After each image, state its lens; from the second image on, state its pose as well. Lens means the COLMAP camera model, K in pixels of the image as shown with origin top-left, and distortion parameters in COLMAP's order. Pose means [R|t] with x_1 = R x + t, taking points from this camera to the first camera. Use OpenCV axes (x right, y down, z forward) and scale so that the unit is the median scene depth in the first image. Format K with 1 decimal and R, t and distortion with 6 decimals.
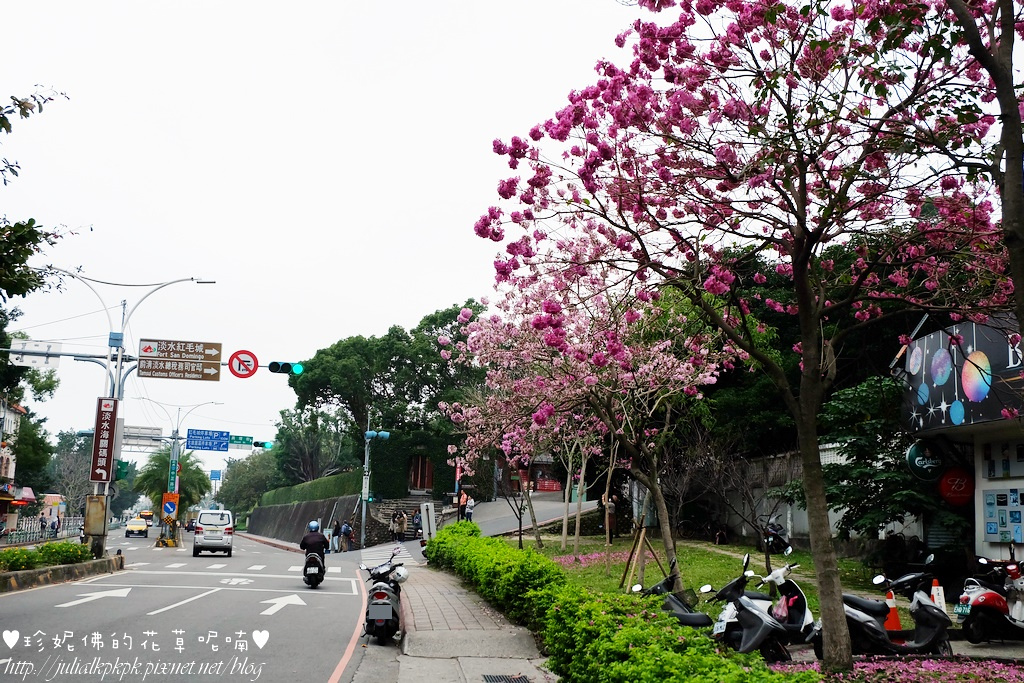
lens RADIAL K [[1122.7, 0, 511.9], [0, 1122.7, 341.7], [0, 0, 1]] dist [-0.003674, 0.000000]
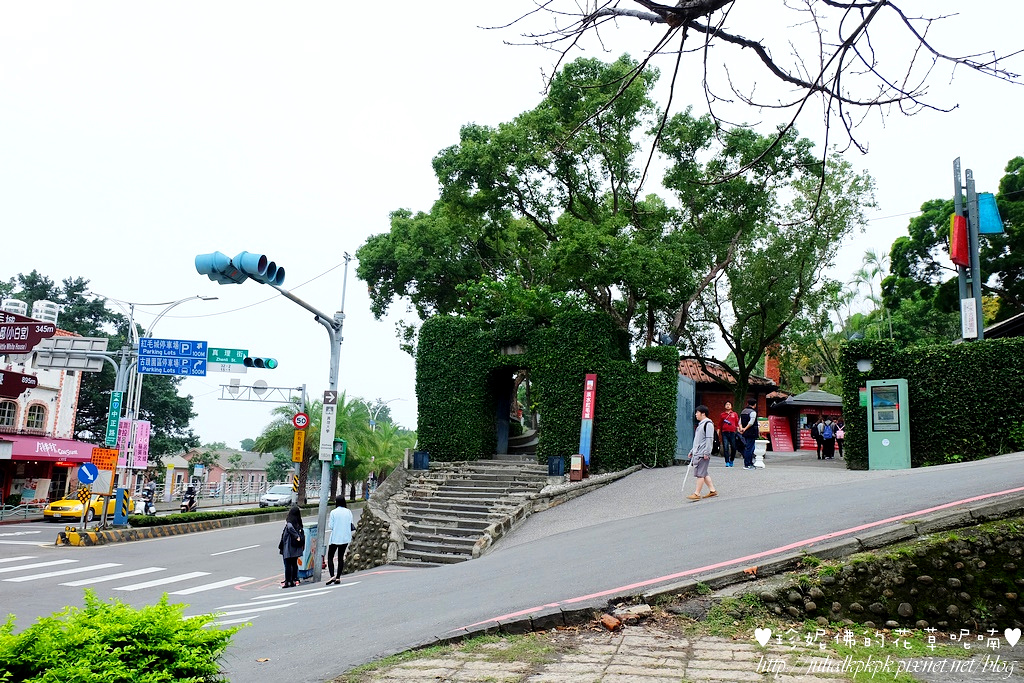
lens RADIAL K [[859.0, 0, 512.4], [0, 859.0, 341.8], [0, 0, 1]] dist [0.001210, 0.000465]
pose [[0.948668, -0.039043, -0.313853, 0.029250], [0.035869, 0.999230, -0.015883, 0.093227], [0.314232, 0.003810, 0.949339, 0.640822]]
